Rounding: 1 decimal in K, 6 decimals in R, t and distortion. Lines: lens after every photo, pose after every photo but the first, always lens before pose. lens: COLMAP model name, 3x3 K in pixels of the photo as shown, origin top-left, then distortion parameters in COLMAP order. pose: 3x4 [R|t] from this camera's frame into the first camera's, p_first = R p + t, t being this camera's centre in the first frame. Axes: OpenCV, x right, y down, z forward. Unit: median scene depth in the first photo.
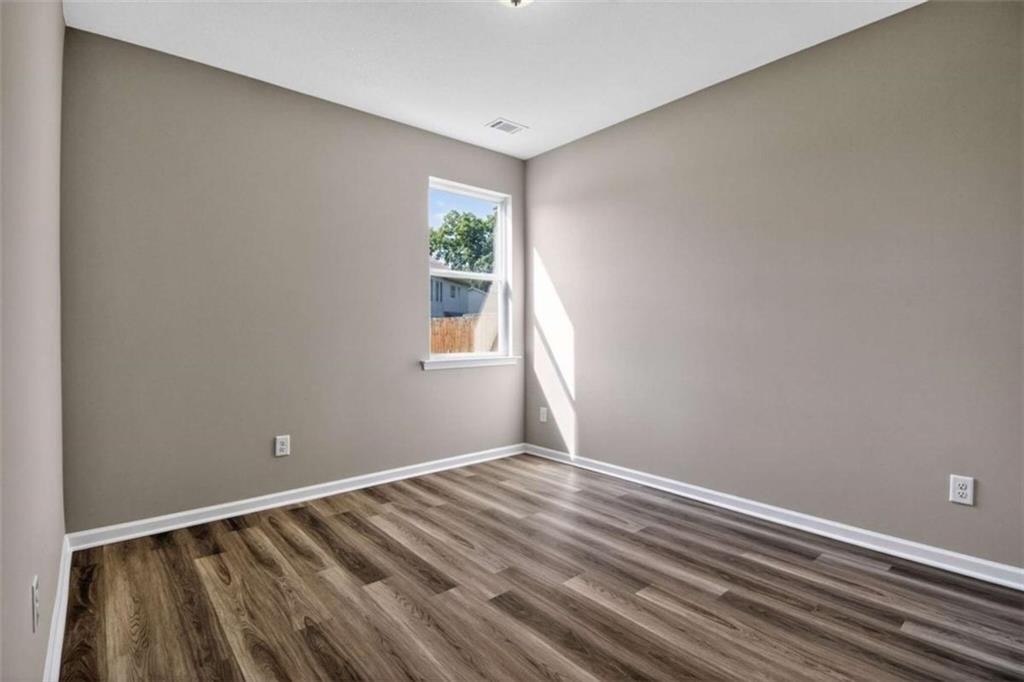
lens RADIAL K [[490.2, 0, 507.2], [0, 490.2, 335.7], [0, 0, 1]] dist [-0.018913, -0.000321]
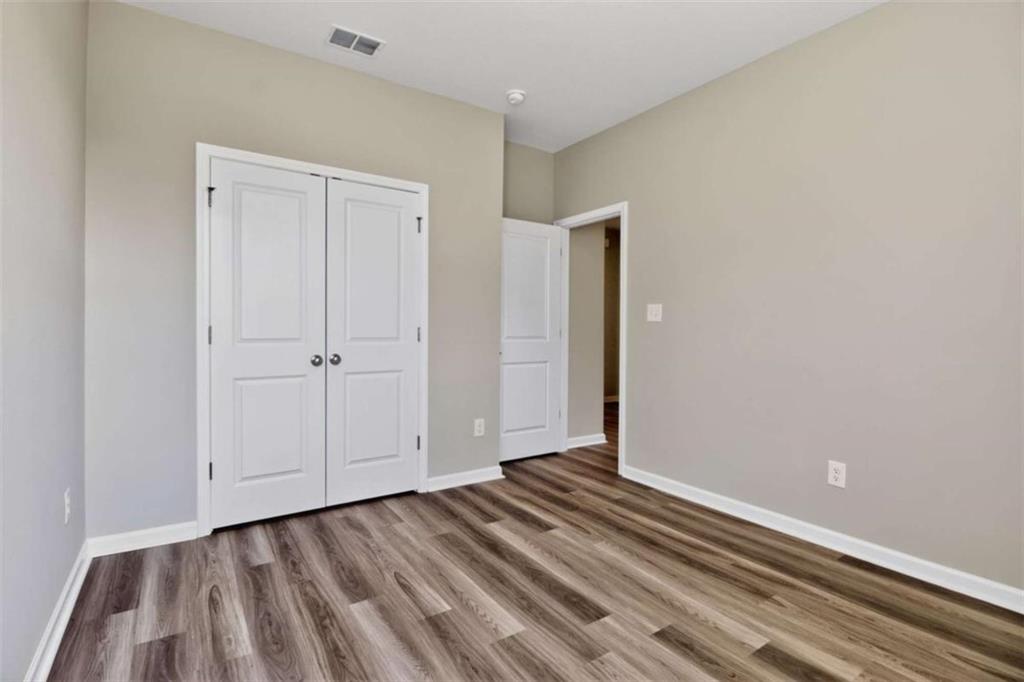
lens RADIAL K [[490.2, 0, 507.2], [0, 490.2, 335.7], [0, 0, 1]] dist [-0.018913, -0.000321]
pose [[-0.994379, -0.007330, 0.105627, 0.064360], [-0.004500, 0.999625, 0.027000, -0.019881], [-0.105786, 0.026373, -0.994039, 1.959303]]
